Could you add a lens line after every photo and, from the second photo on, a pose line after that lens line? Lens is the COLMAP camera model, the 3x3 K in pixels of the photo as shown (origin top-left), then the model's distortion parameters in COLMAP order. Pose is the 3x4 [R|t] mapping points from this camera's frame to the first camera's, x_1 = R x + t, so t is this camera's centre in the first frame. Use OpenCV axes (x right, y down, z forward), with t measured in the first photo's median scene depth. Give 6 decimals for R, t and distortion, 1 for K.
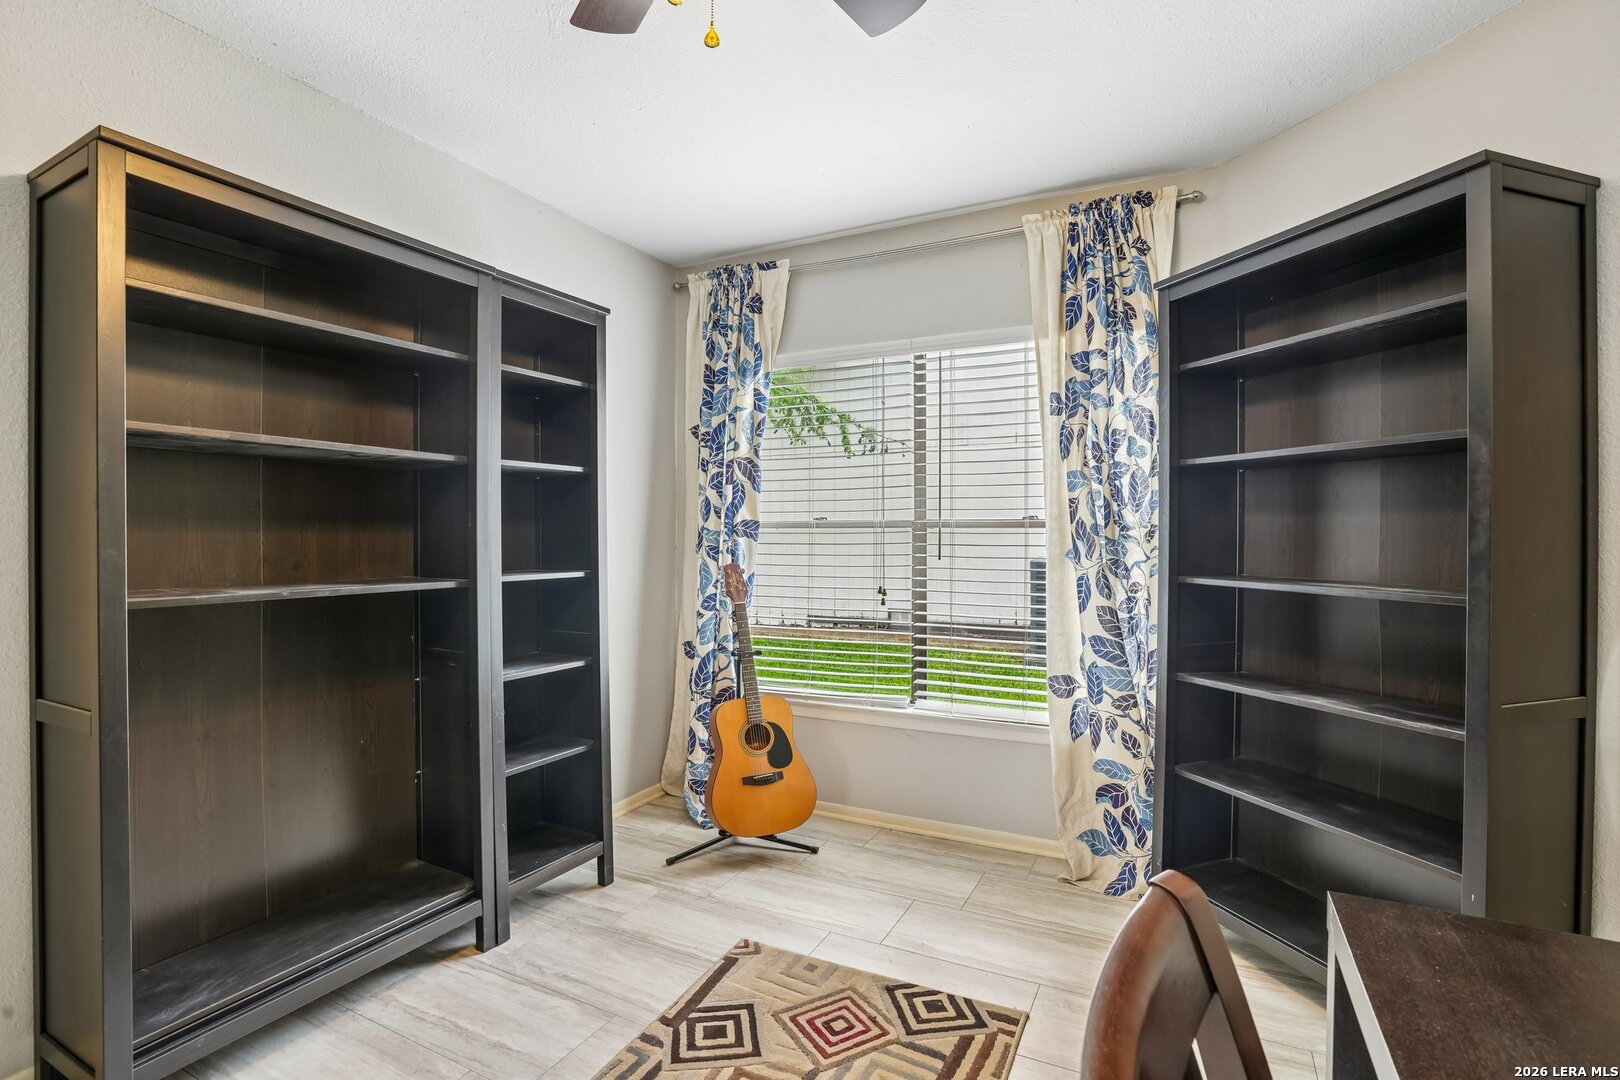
lens RADIAL K [[754.4, 0, 810.0], [0, 754.4, 540.0], [0, 0, 1]] dist [-0.075659, 0.025655]
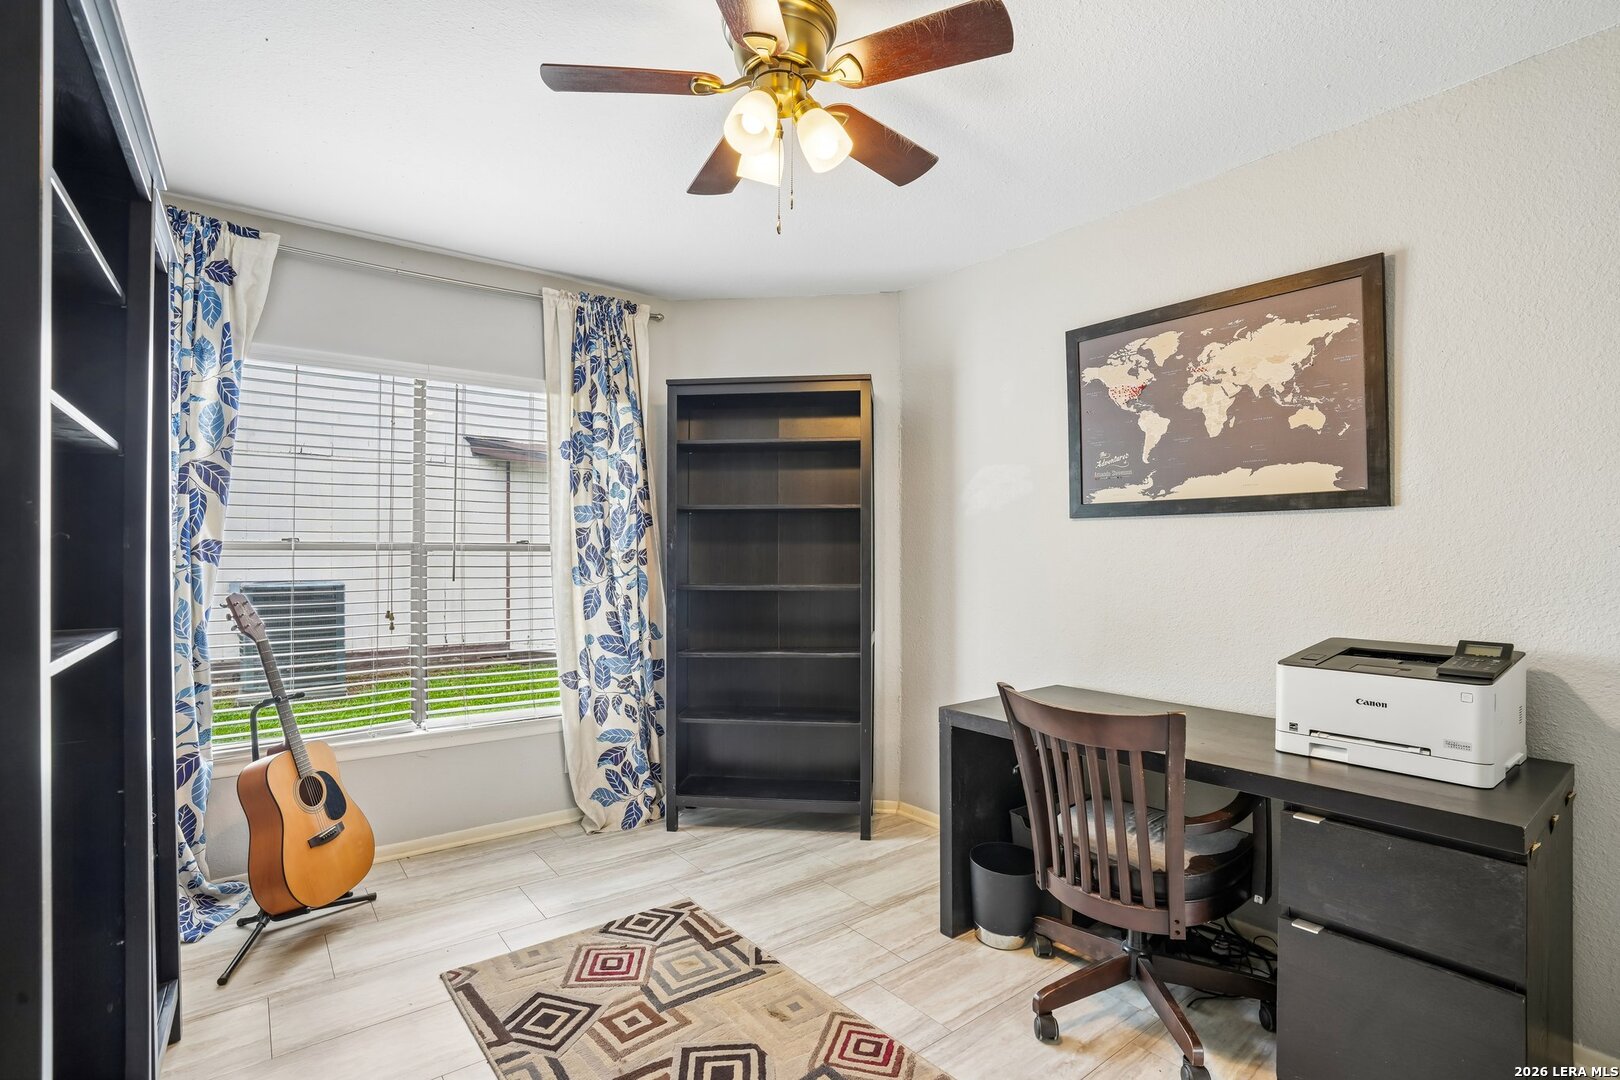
lens RADIAL K [[736.7, 0, 829.1], [0, 736.7, 548.3], [0, 0, 1]] dist [-0.070613, 0.022719]
pose [[0.415769, 0.005669, 0.909453, -0.590611], [0.006890, 0.999932, -0.009383, -0.007163], [-0.909444, 0.010167, 0.415702, 0.113884]]
